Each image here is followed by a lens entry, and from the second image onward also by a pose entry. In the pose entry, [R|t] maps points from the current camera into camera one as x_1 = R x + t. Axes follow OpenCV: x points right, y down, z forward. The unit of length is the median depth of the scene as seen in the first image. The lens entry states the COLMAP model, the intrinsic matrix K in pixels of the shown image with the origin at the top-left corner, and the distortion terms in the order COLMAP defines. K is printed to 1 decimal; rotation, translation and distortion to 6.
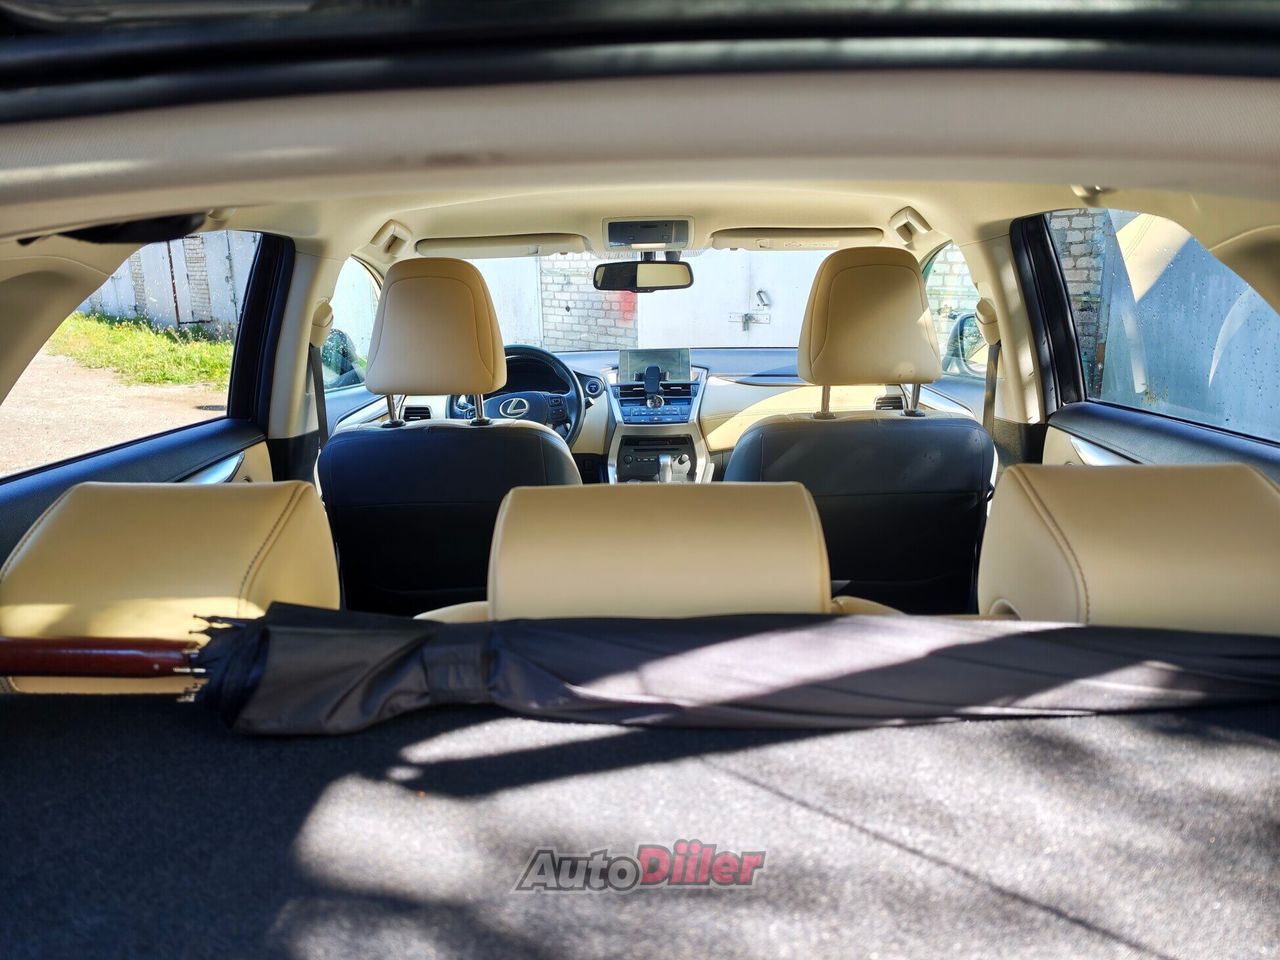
lens RADIAL K [[935.1, 0, 633.4], [0, 935.1, 484.4], [0, 0, 1]] dist [0.036425, -0.062731]
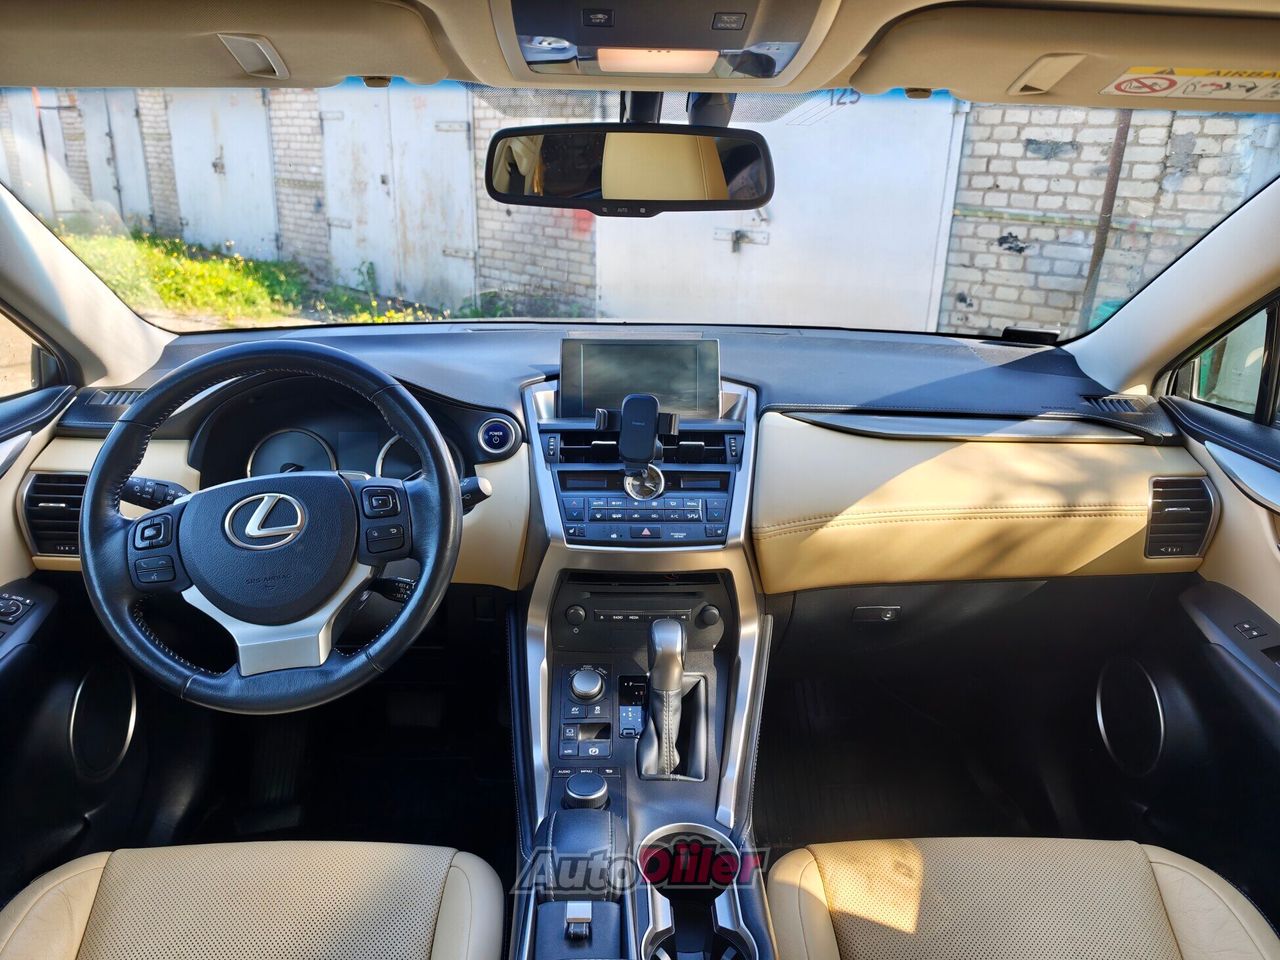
lens RADIAL K [[935.1, 0, 630.9], [0, 935.1, 475.8], [0, 0, 1]] dist [0.036425, -0.062731]
pose [[0.998549, 0.021228, 0.049484, -0.002848], [-0.025639, 0.995586, 0.090288, -0.125889], [-0.047349, -0.091426, 0.994686, 0.580185]]
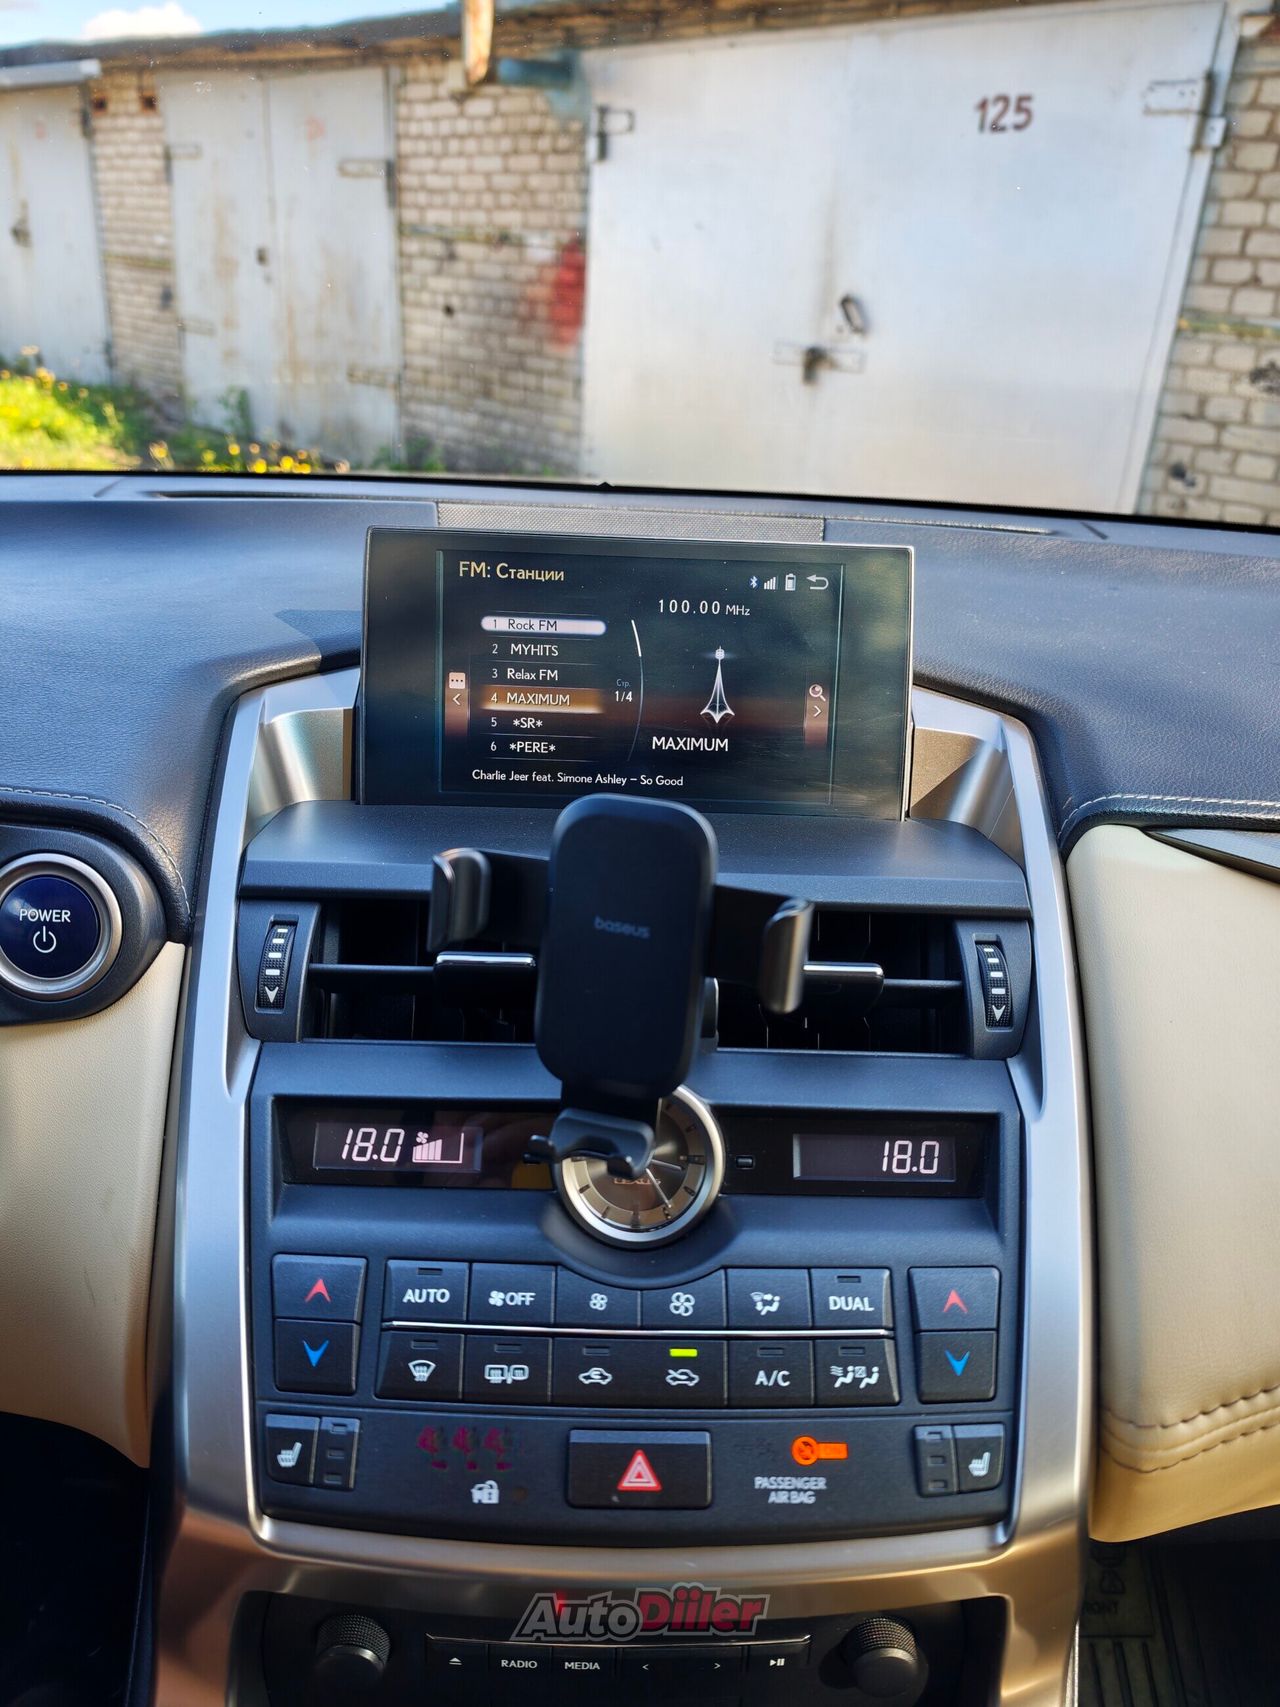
lens RADIAL K [[1247.0, 0, 643.2], [0, 1247.0, 860.6], [0, 0, 1]] dist [0.036425, -0.062731]
pose [[0.996996, 0.044172, 0.063622, 0.013974], [-0.056575, 0.976340, 0.208707, -0.143734], [-0.052898, -0.211679, 0.975907, 0.865918]]
